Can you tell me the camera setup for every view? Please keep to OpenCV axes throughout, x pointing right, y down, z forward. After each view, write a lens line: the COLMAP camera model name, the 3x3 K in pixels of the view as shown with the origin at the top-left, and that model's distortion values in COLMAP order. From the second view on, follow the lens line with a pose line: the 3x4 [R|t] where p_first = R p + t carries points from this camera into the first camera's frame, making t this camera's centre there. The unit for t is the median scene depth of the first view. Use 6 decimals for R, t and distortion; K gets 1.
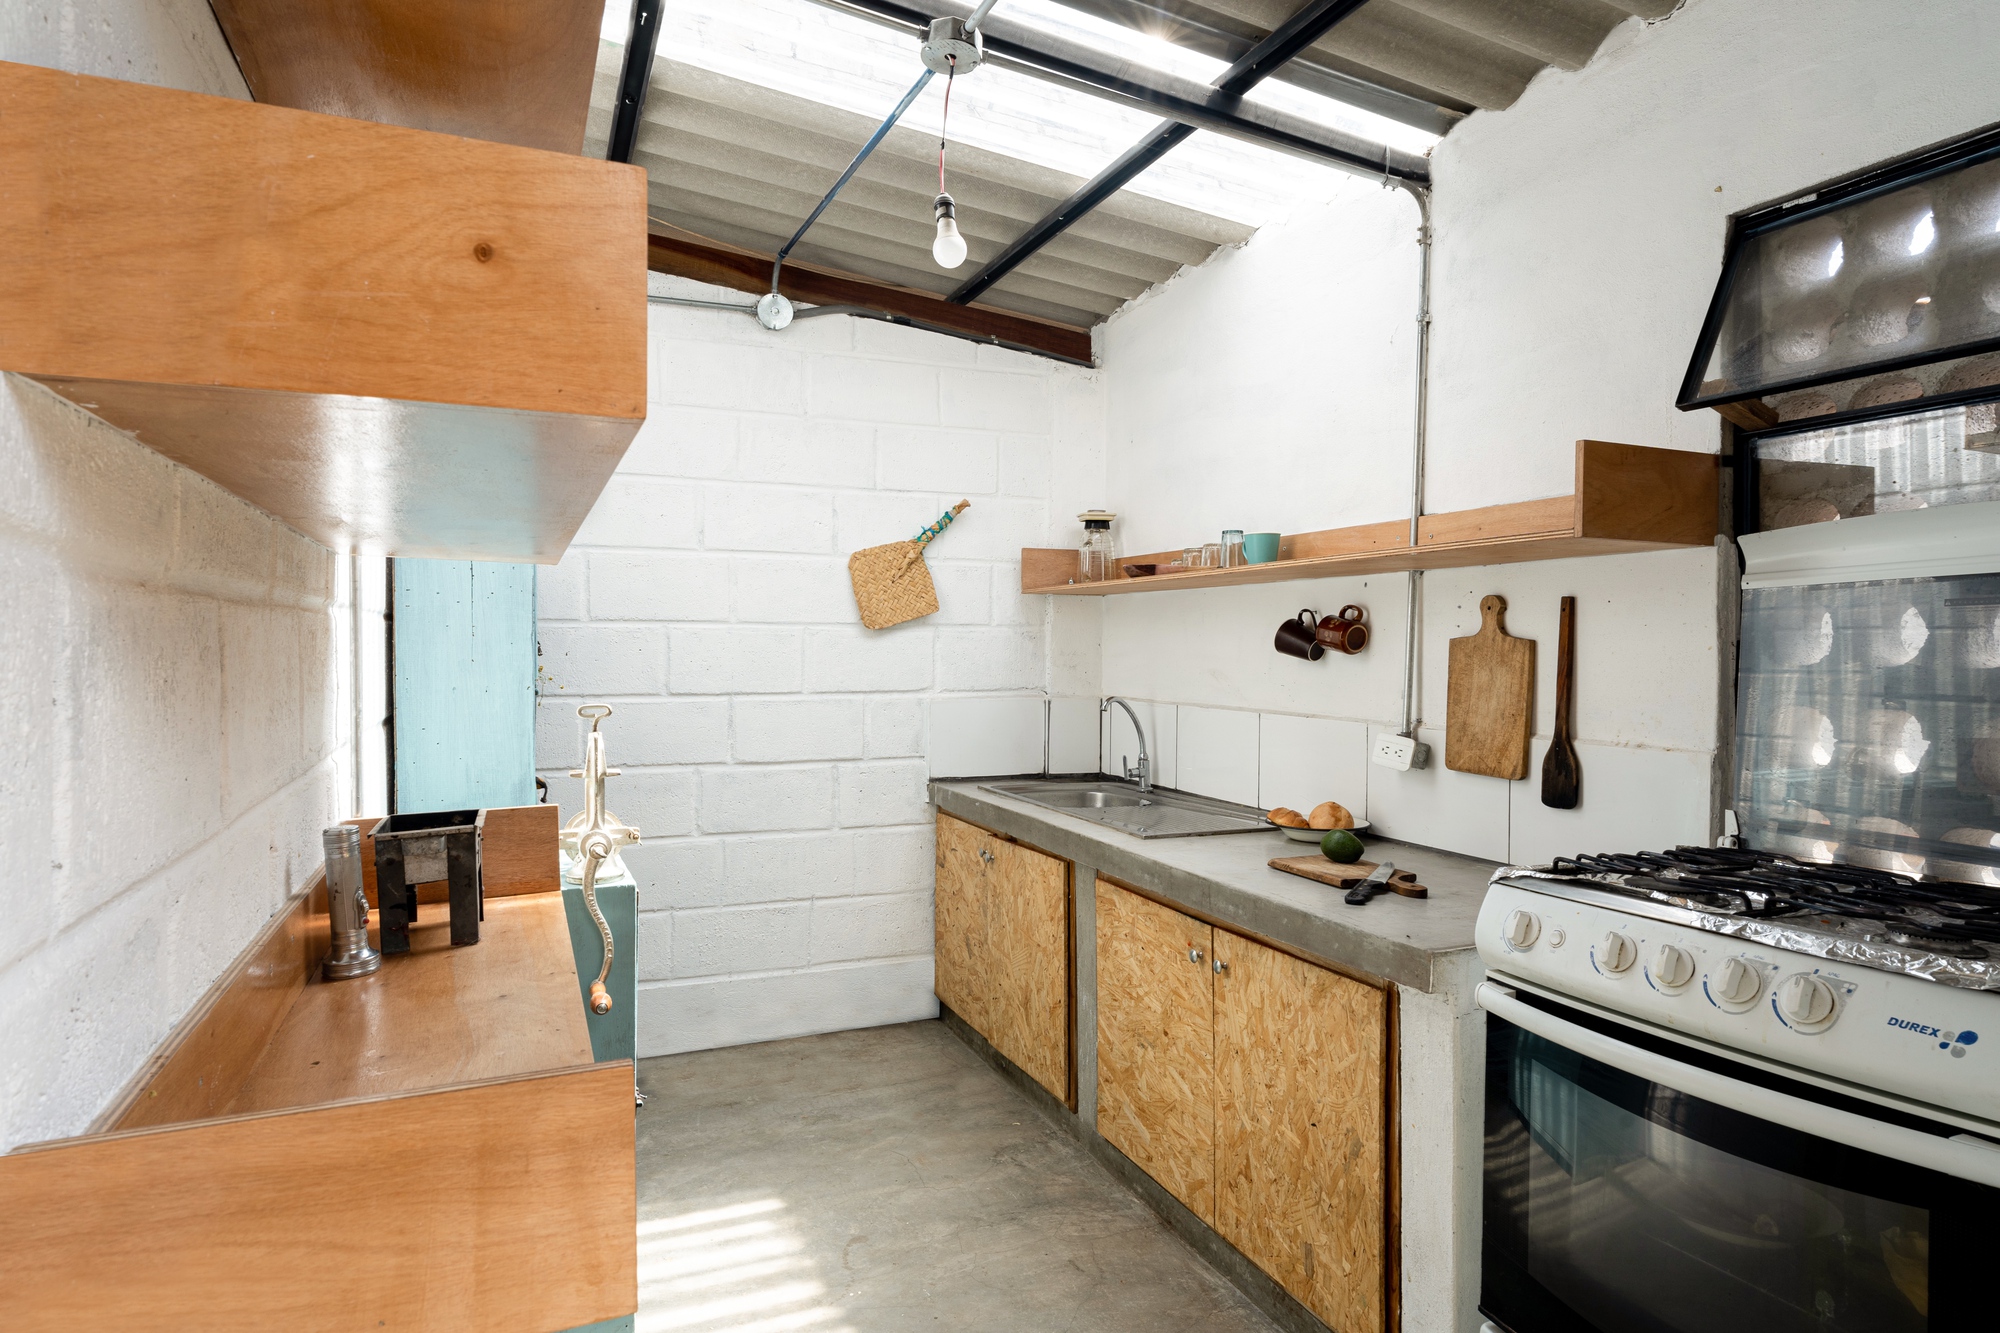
lens RADIAL K [[970.0, 0, 992.7], [0, 970.0, 695.0], [0, 0, 1]] dist [-0.003120, 0.000503]
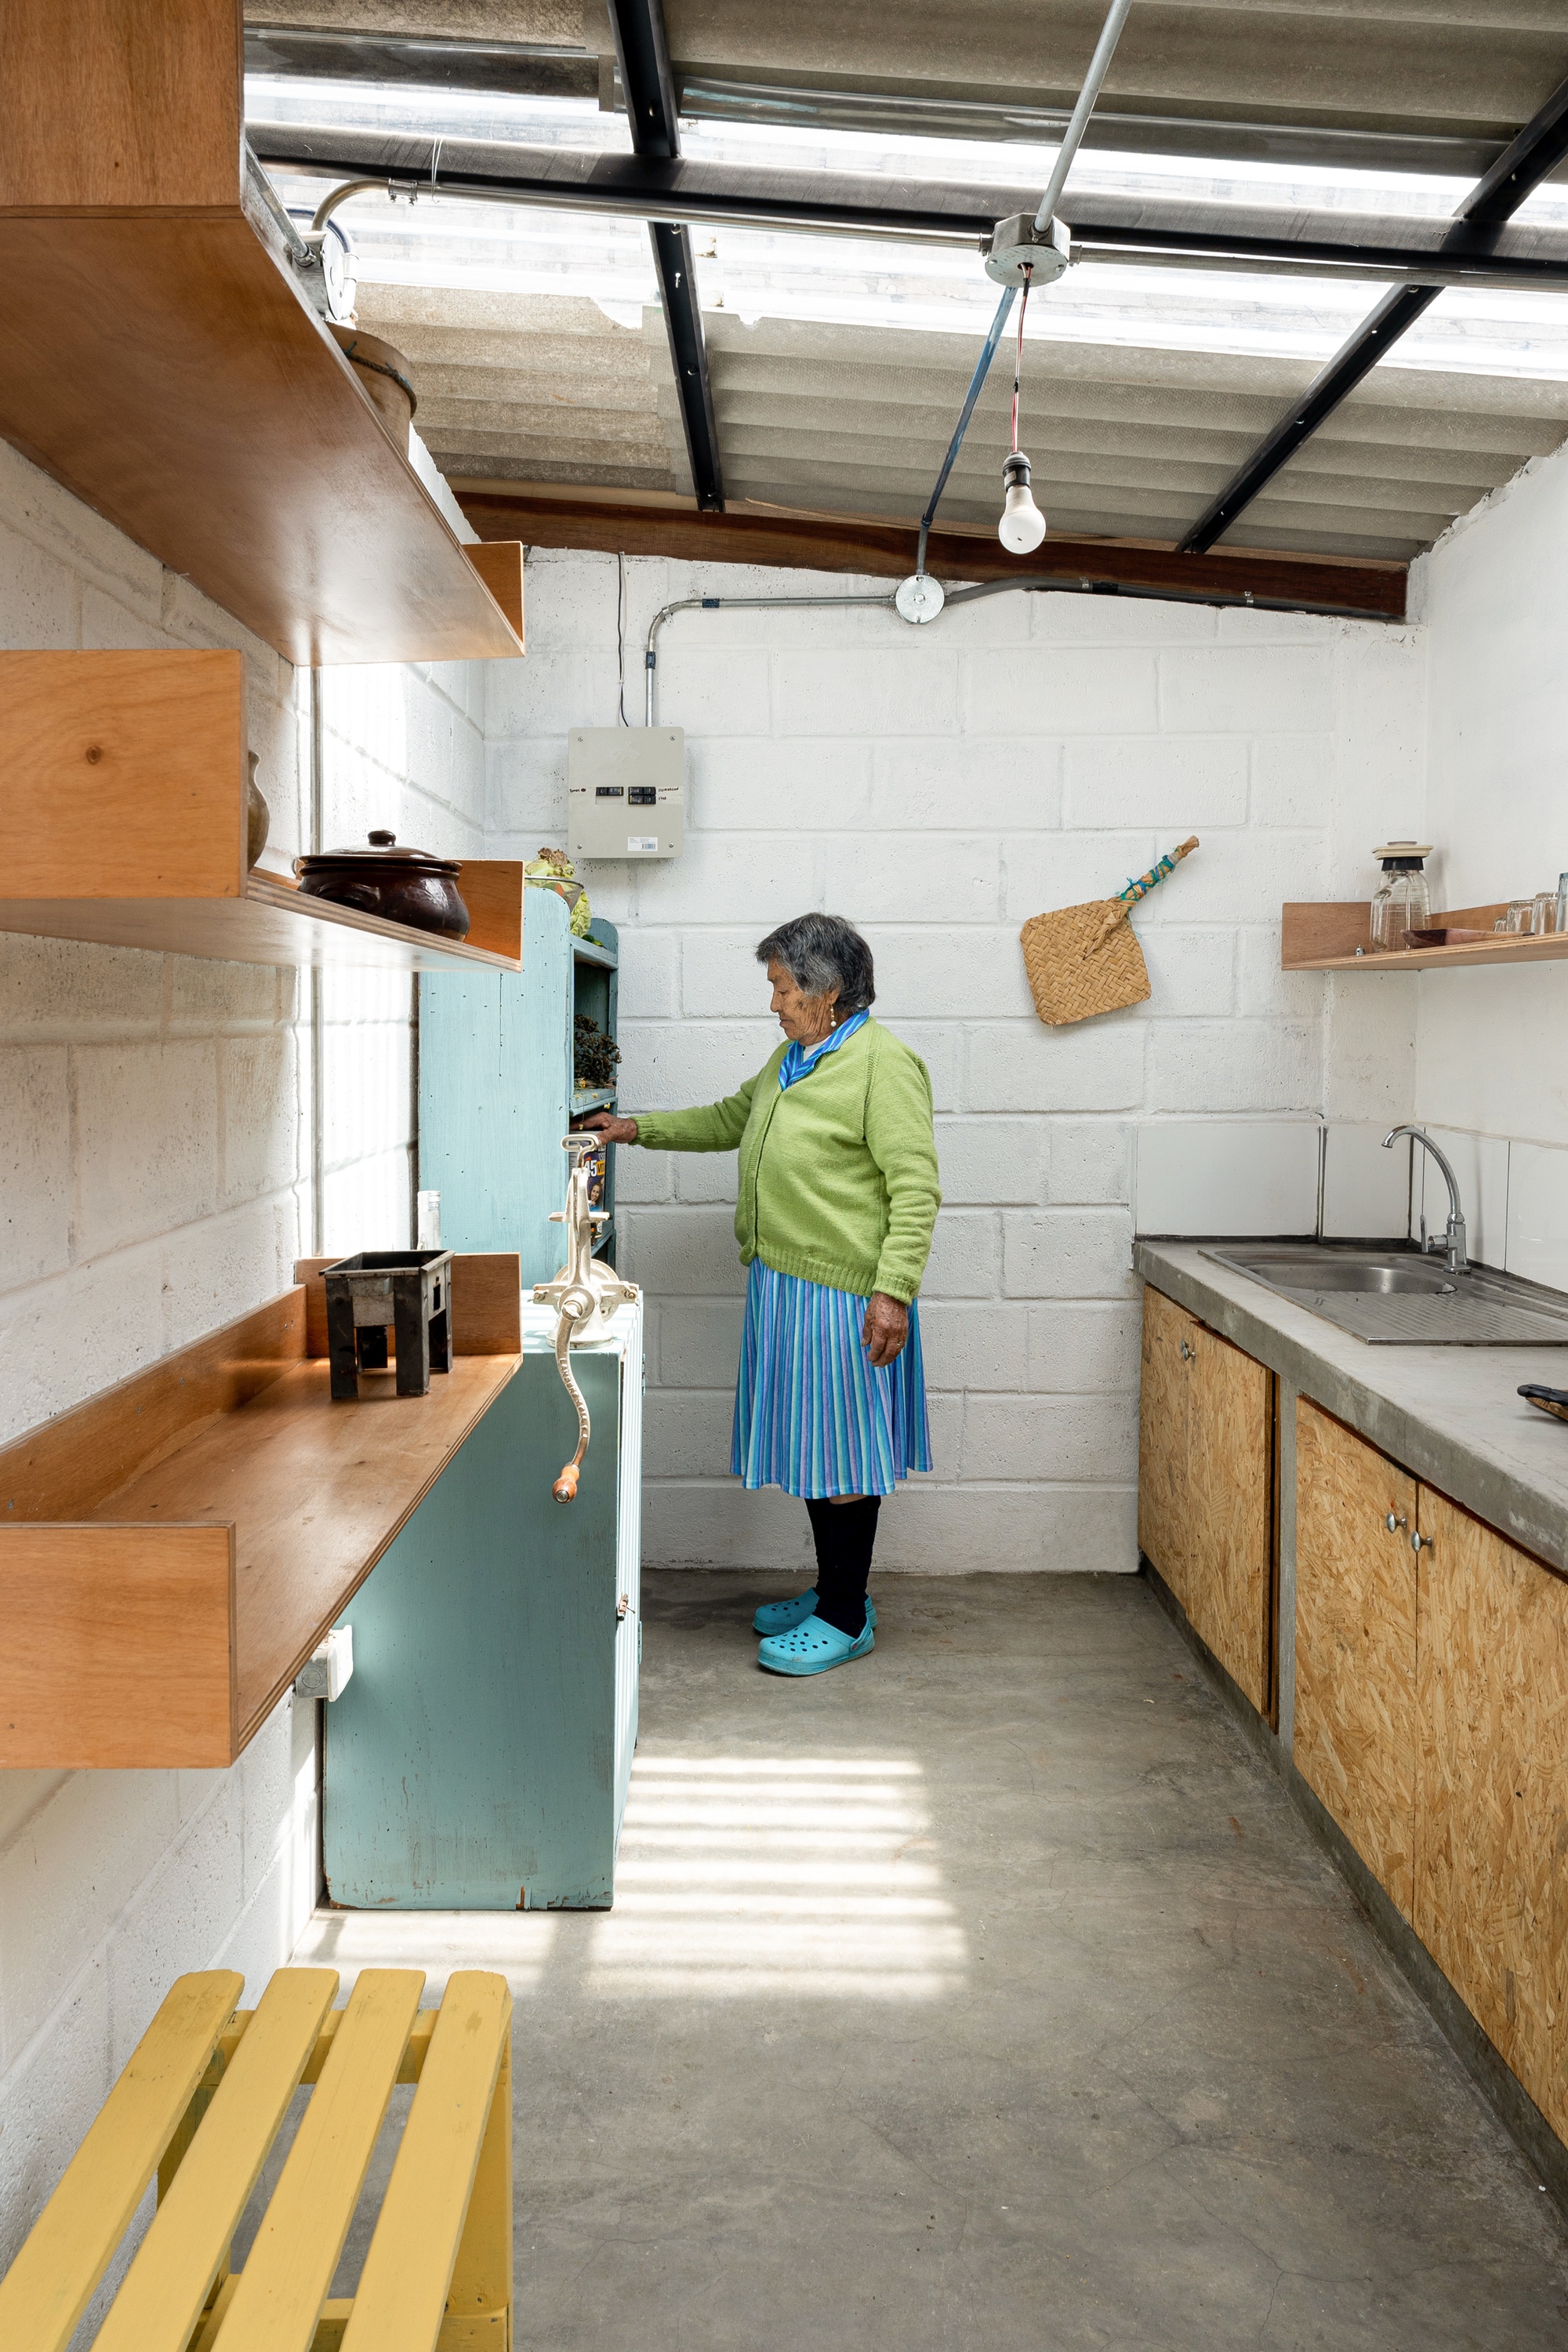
lens RADIAL K [[1349.6, 0, 788.6], [0, 1349.6, 1126.6], [0, 0, 1]] dist [-0.001510, 0.001073]
pose [[0.938106, 0.019874, -0.345778, 0.108198], [-0.015646, 0.999765, 0.015016, -0.011788], [0.345995, -0.008677, 0.938196, -0.021140]]
